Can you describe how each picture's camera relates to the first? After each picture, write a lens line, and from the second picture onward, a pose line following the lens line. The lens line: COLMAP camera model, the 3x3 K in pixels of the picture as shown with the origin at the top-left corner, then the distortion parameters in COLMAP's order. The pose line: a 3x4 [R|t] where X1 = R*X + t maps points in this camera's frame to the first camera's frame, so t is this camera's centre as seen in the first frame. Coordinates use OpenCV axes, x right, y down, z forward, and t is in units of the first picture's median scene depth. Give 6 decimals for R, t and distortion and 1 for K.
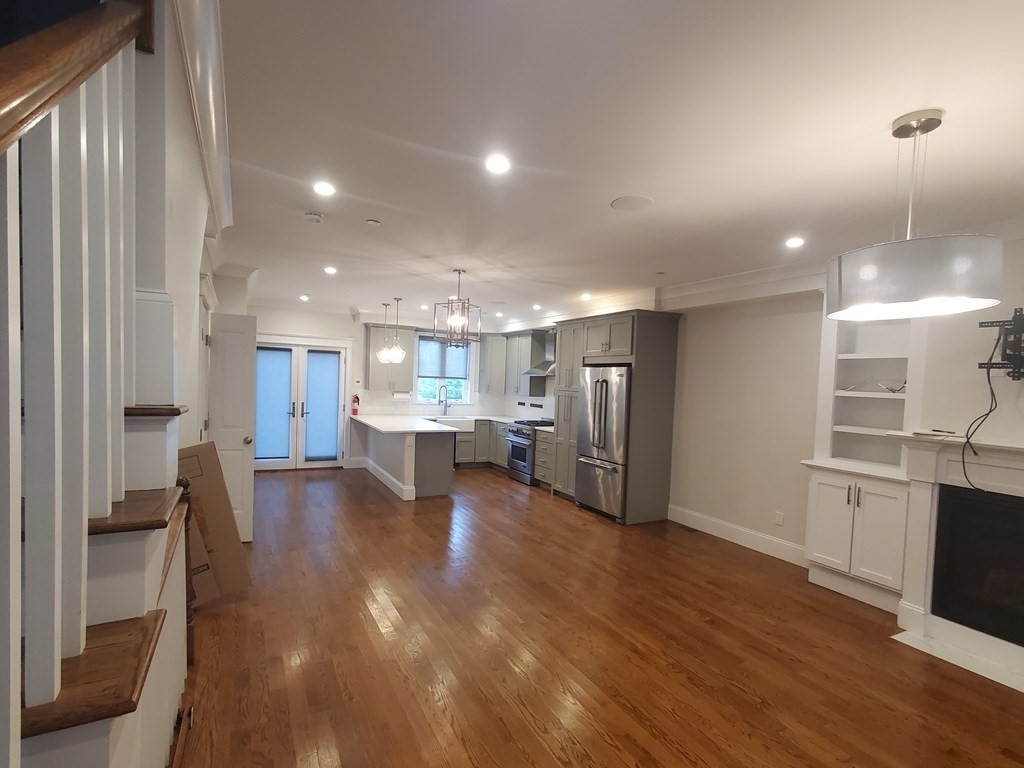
lens RADIAL K [[490.8, 0, 507.7], [0, 490.8, 400.9], [0, 0, 1]] dist [0.003285, 0.000670]
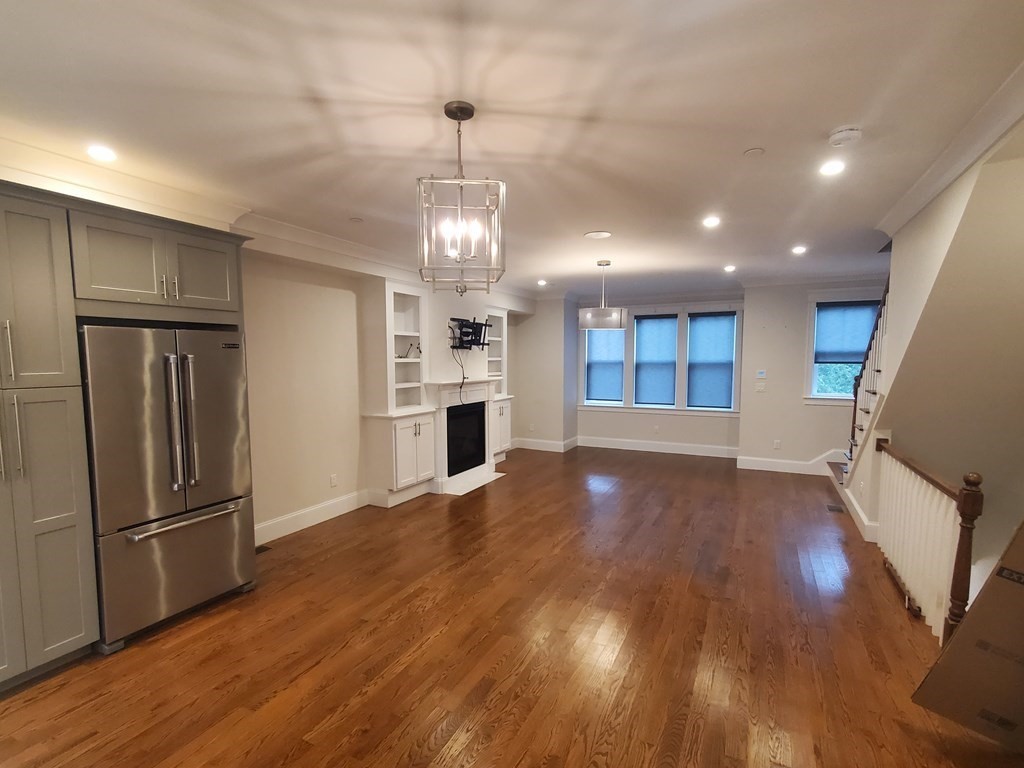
lens RADIAL K [[490.8, 0, 507.7], [0, 490.8, 400.9], [0, 0, 1]] dist [0.003285, 0.000670]
pose [[-0.564298, -0.108238, 0.818445, -0.655143], [0.018079, 0.989510, 0.143326, -0.098779], [-0.825373, 0.095675, -0.556421, 1.616892]]
